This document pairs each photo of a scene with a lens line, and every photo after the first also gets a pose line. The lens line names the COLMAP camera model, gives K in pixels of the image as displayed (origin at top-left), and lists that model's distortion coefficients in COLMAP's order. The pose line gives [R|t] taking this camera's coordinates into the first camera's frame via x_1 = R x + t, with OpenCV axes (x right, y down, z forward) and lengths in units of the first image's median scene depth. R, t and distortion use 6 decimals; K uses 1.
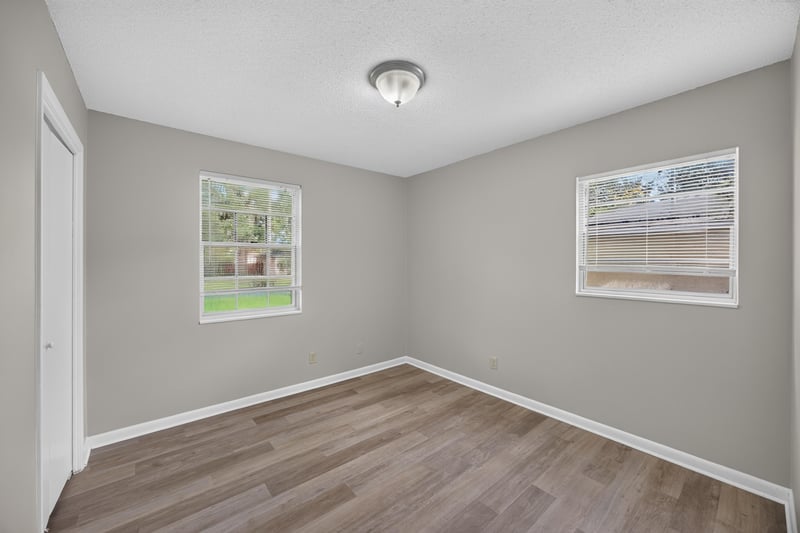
lens RADIAL K [[309.8, 0, 400.6], [0, 309.8, 262.4], [0, 0, 1]] dist [-0.015614, 0.003506]
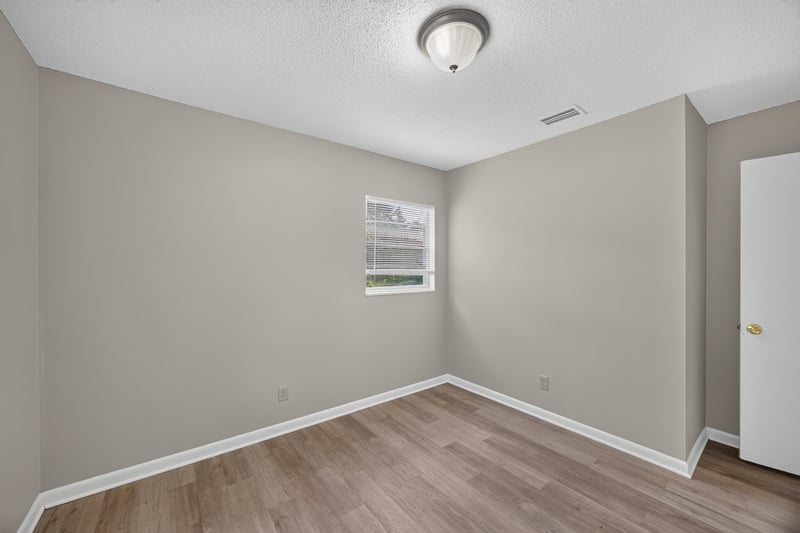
lens RADIAL K [[309.8, 0, 397.9], [0, 309.8, 263.6], [0, 0, 1]] dist [-0.015614, 0.003506]
pose [[0.060031, 0.014417, 0.998092, -0.722284], [0.008135, 0.999855, -0.014931, 0.004887], [-0.998163, 0.009016, 0.059905, 0.967641]]
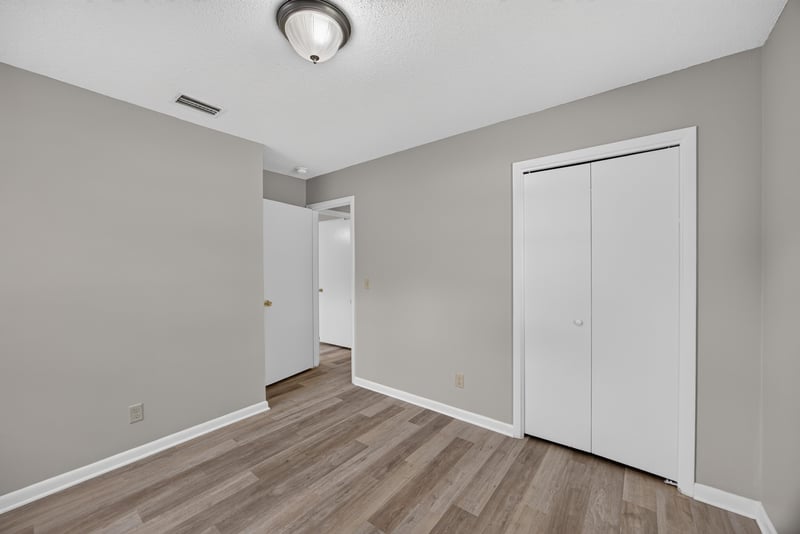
lens RADIAL K [[309.8, 0, 396.8], [0, 309.8, 268.8], [0, 0, 1]] dist [-0.015614, 0.003506]
pose [[-0.982165, 0.012991, -0.187569, -0.057425], [0.009162, 0.999732, 0.021267, -0.002703], [0.187795, 0.019169, -0.982021, 1.581497]]
